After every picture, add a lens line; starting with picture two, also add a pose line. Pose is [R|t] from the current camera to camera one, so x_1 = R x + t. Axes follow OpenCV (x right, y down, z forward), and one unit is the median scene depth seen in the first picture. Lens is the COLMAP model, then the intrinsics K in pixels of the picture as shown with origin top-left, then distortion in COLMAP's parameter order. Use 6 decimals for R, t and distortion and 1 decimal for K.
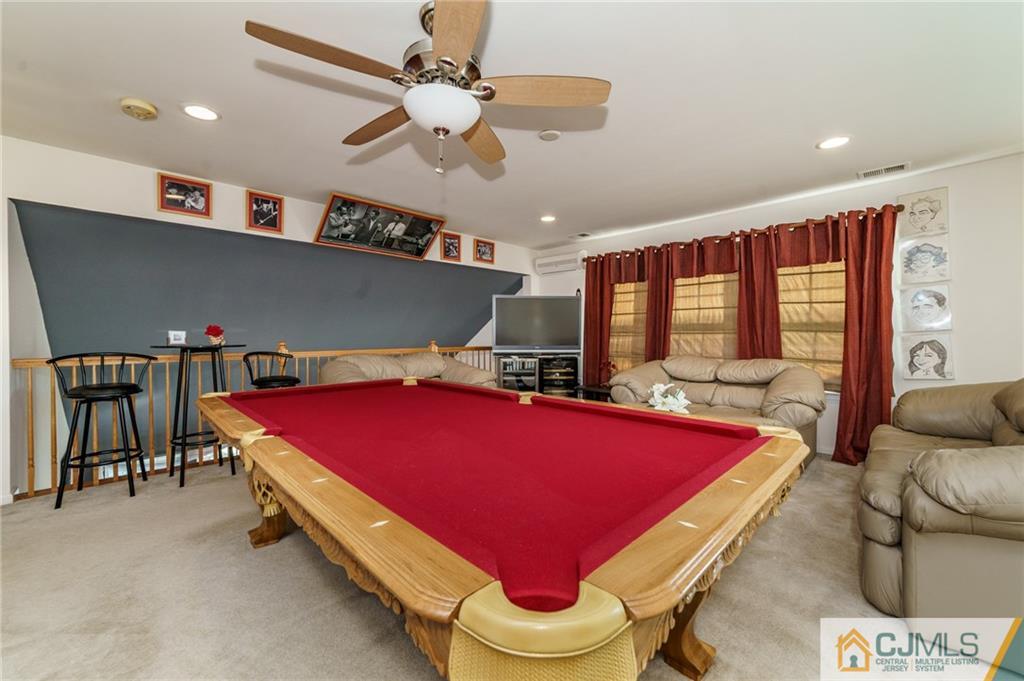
lens RADIAL K [[399.3, 0, 510.0], [0, 399.3, 338.7], [0, 0, 1]] dist [-0.022326, 0.008540]
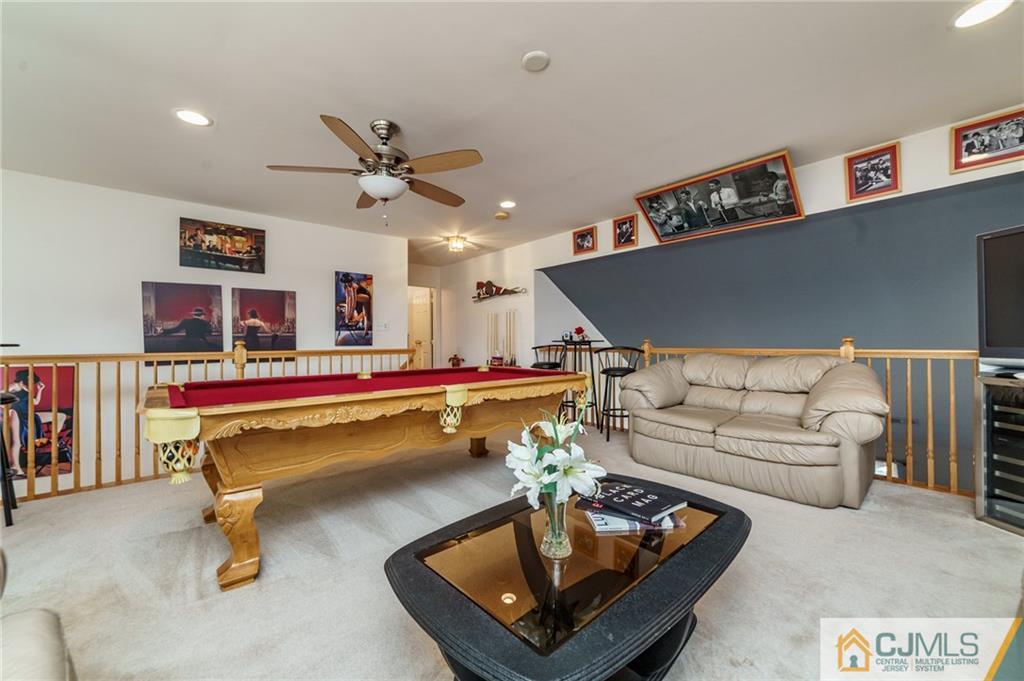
lens RADIAL K [[399.3, 0, 510.0], [0, 399.3, 338.7], [0, 0, 1]] dist [-0.022326, 0.008540]
pose [[-0.059972, -0.002300, -0.998197, 0.577380], [-0.000718, 0.999997, -0.002261, 0.008814], [0.998200, 0.000581, -0.059973, 0.679488]]
